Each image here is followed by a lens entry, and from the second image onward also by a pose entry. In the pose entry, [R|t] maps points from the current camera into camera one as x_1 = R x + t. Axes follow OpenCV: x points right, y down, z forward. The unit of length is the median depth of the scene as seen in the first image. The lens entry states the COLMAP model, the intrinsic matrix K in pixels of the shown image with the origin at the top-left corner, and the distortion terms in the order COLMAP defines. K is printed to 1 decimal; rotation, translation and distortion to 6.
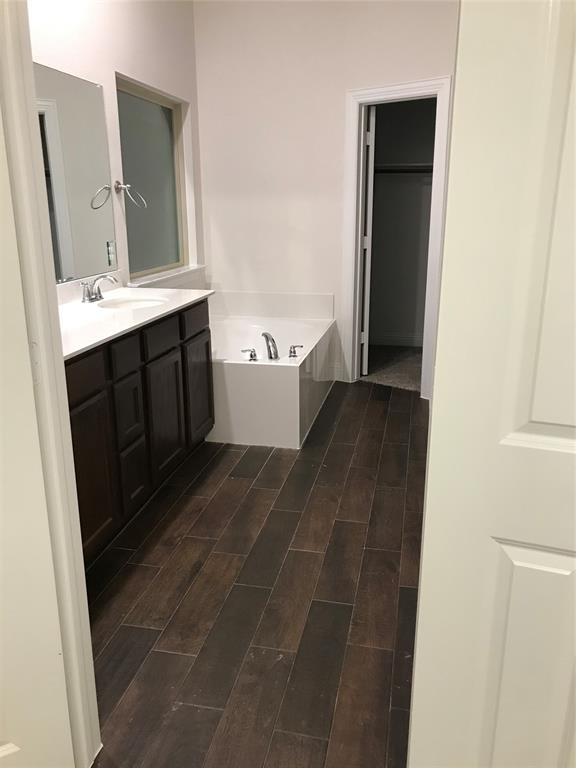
lens RADIAL K [[631.6, 0, 288.1], [0, 631.6, 383.9], [0, 0, 1]] dist [0.052325, 0.007317]
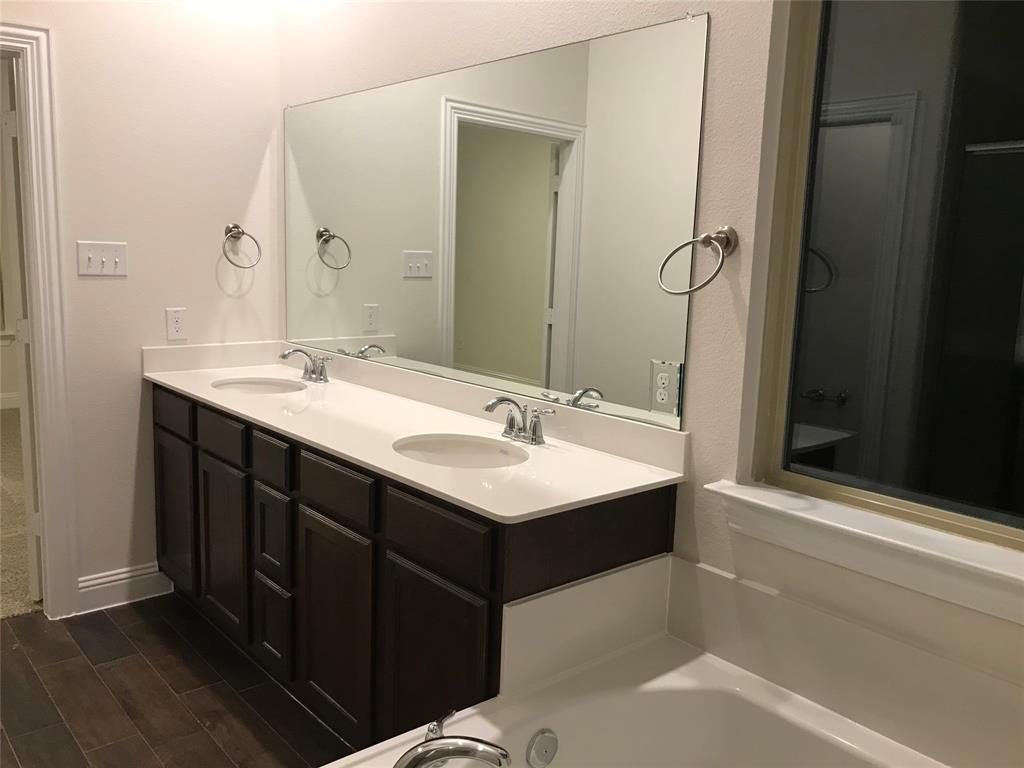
lens RADIAL K [[842.1, 0, 513.1], [0, 842.1, 383.5], [0, 0, 1]] dist [0.052325, 0.007317]
pose [[-0.610157, 0.104566, -0.785350, 0.335790], [-0.258476, 0.910745, 0.322078, -0.506572], [0.748932, 0.399512, -0.528669, 1.648617]]
